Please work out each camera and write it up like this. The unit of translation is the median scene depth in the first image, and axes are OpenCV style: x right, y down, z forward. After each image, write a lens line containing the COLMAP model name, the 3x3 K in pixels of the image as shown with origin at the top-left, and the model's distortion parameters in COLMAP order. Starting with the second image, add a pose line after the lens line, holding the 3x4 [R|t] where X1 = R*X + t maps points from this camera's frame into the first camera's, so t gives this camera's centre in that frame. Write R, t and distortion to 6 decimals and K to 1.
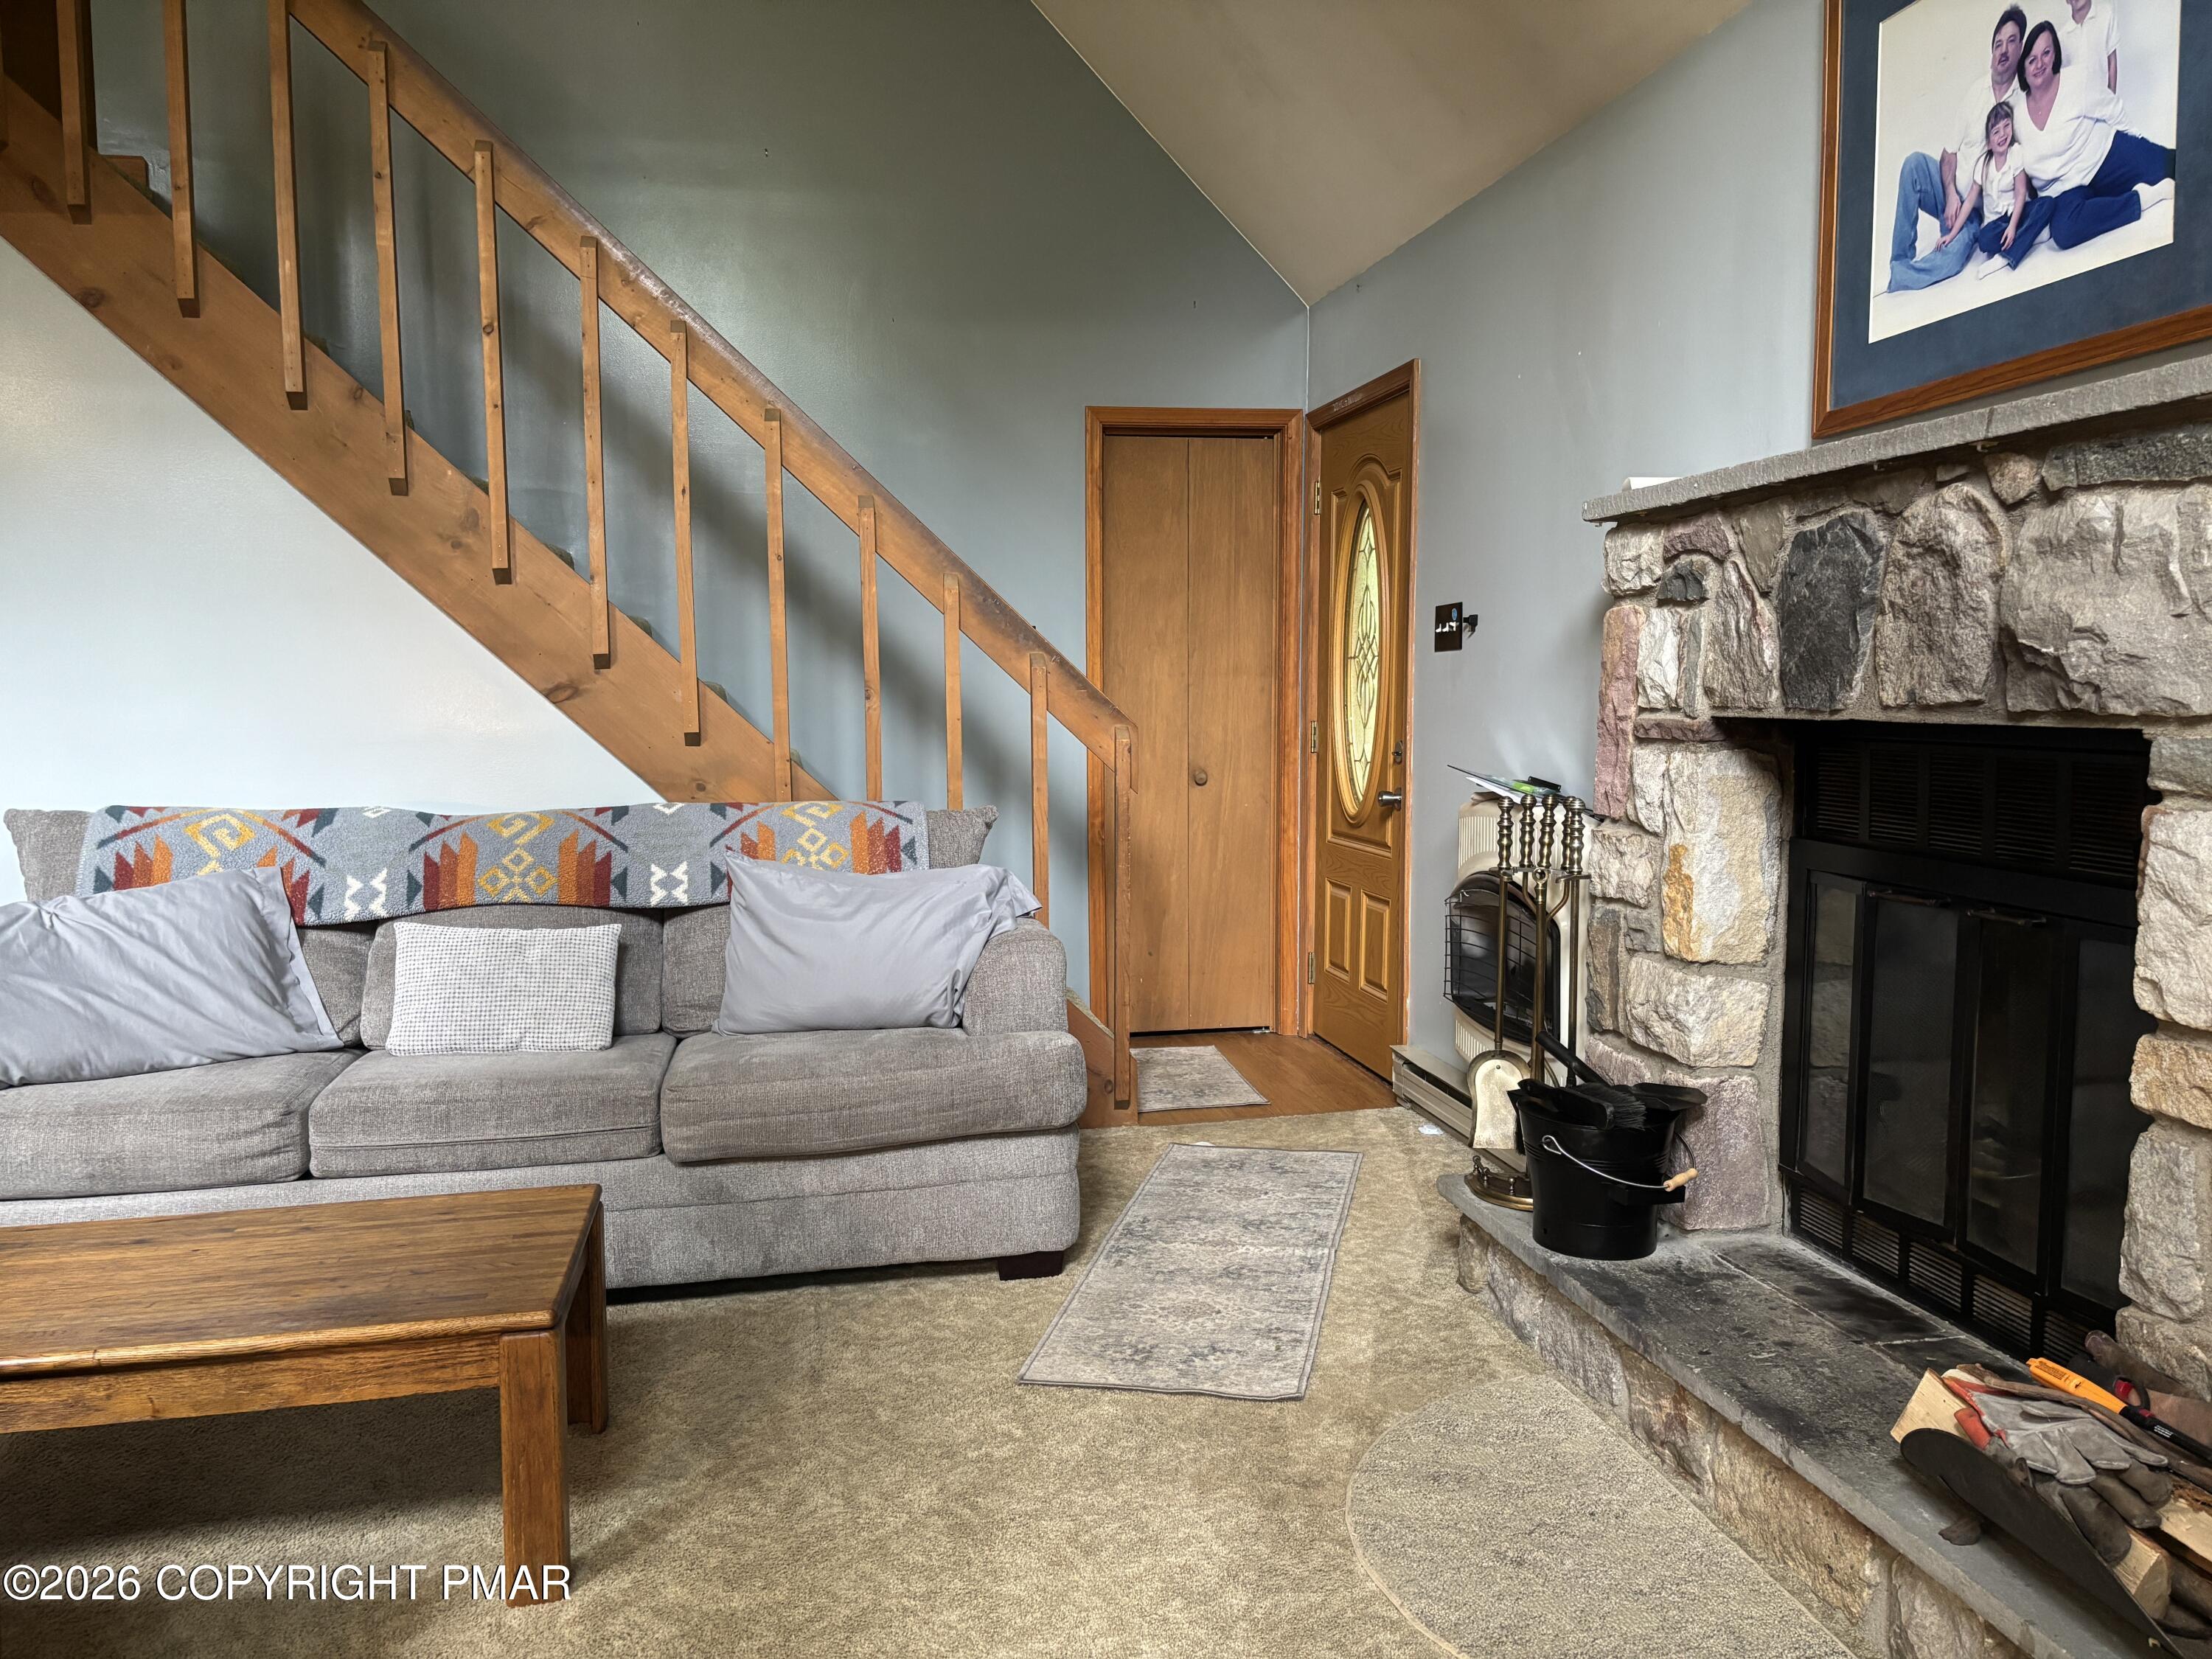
lens RADIAL K [[1668.0, 0, 1113.3], [0, 1668.0, 822.8], [0, 0, 1]] dist [0.071098, -0.080986]
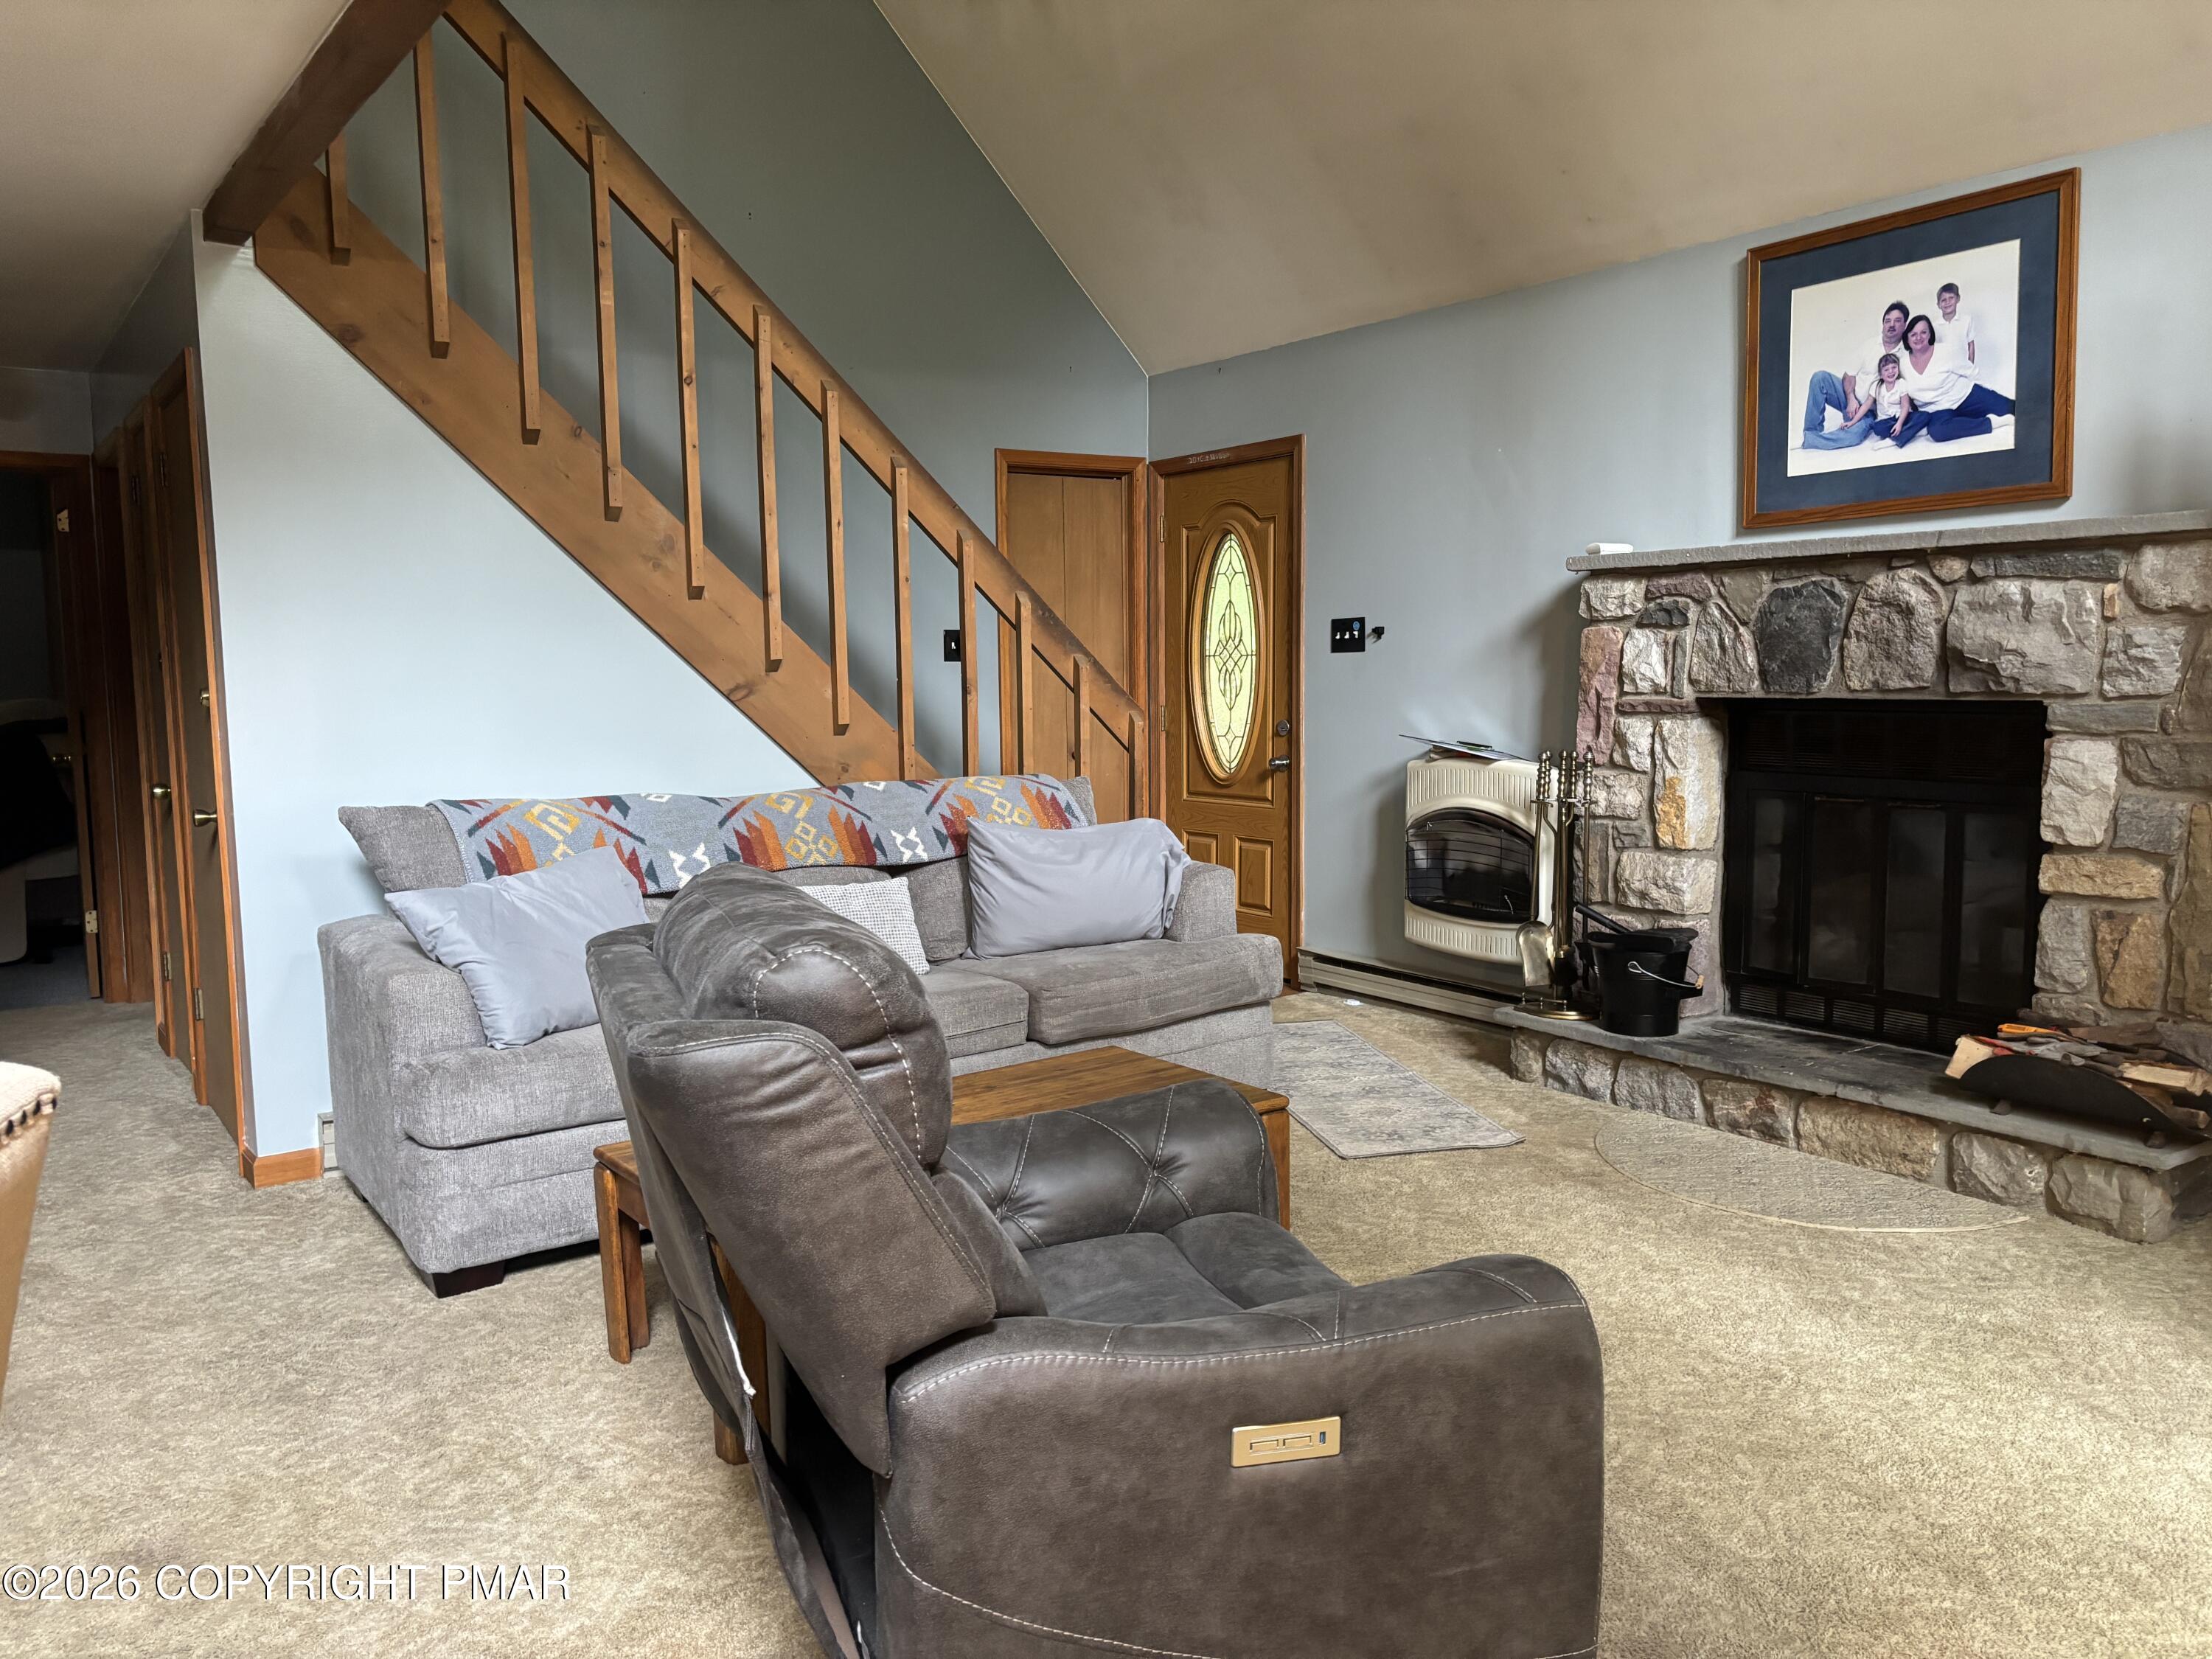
lens RADIAL K [[1660.6, 0, 1116.3], [0, 1660.6, 818.7], [0, 0, 1]] dist [0.007686, 0.039584]
pose [[0.911367, -0.045315, 0.409092, -0.894529], [0.041982, 0.998972, 0.017128, 0.003118], [-0.409447, 0.001565, 0.912333, -0.258924]]
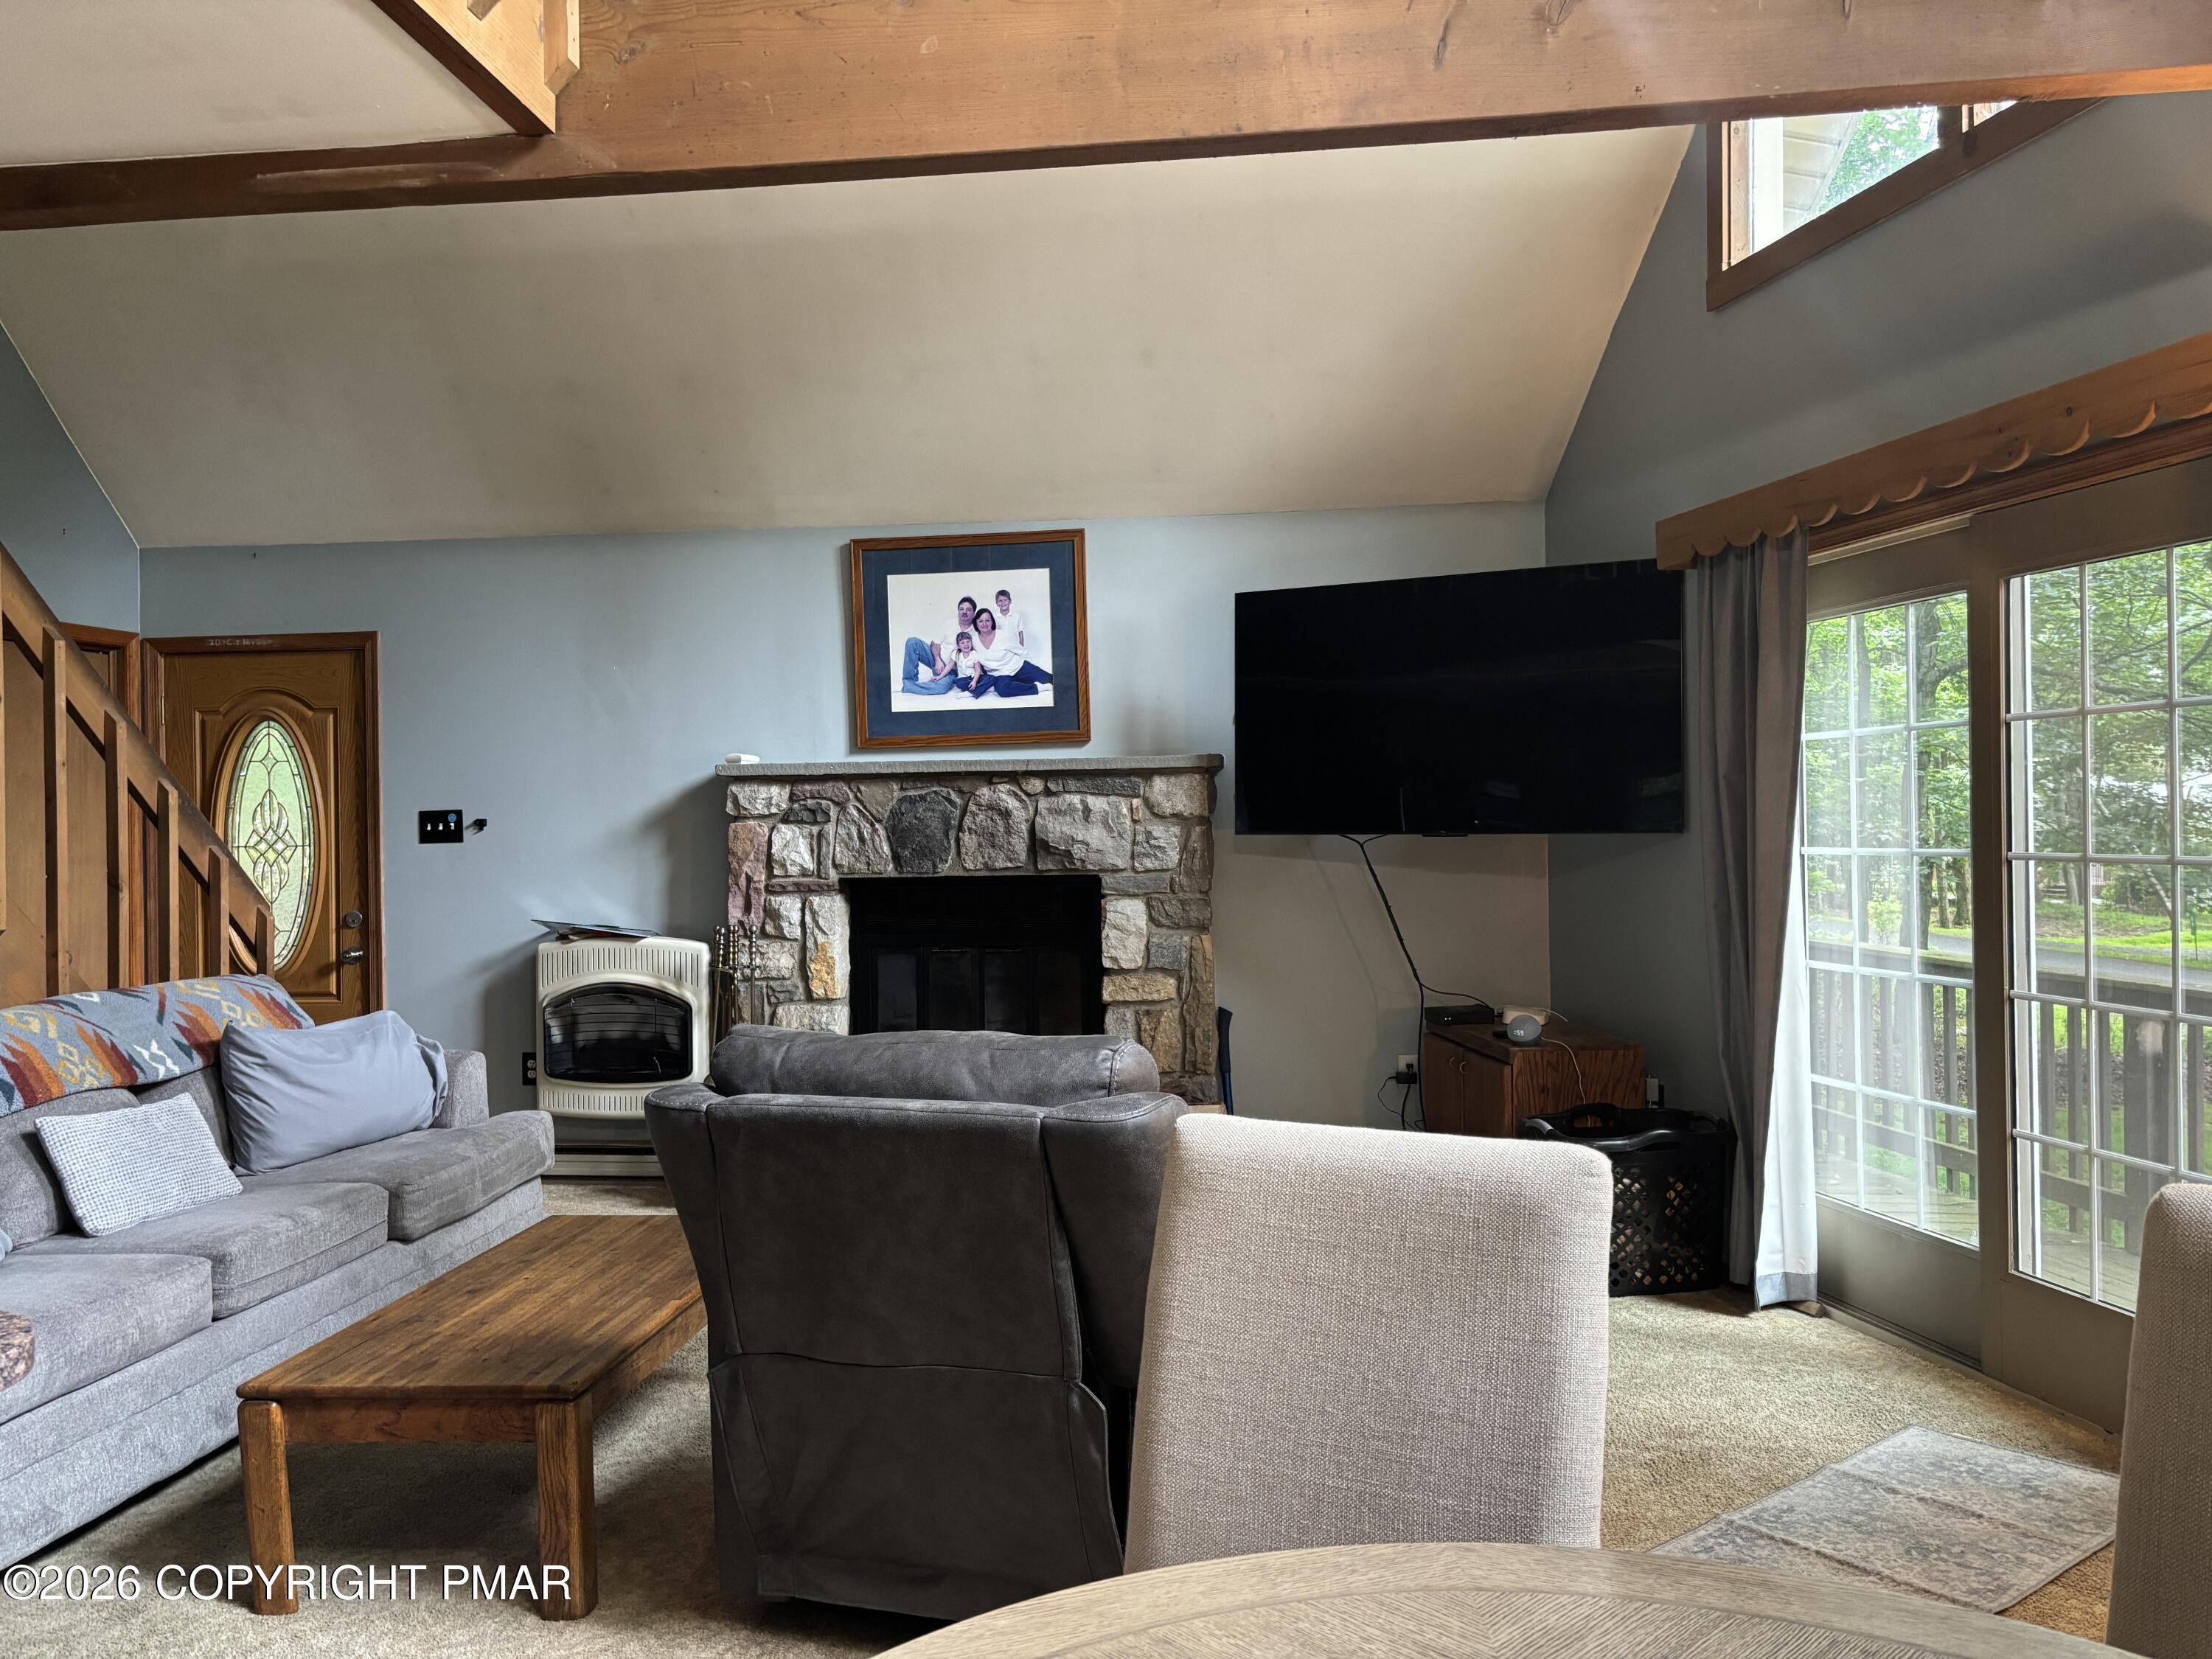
lens RADIAL K [[1644.8, 0, 1106.0], [0, 1644.8, 829.5], [0, 0, 1]] dist [0.151488, -0.234115]
pose [[0.309184, -0.000414, 0.951002, -1.618383], [0.092860, 0.995234, -0.029756, -0.034652], [-0.946458, 0.097510, 0.307749, 0.062049]]
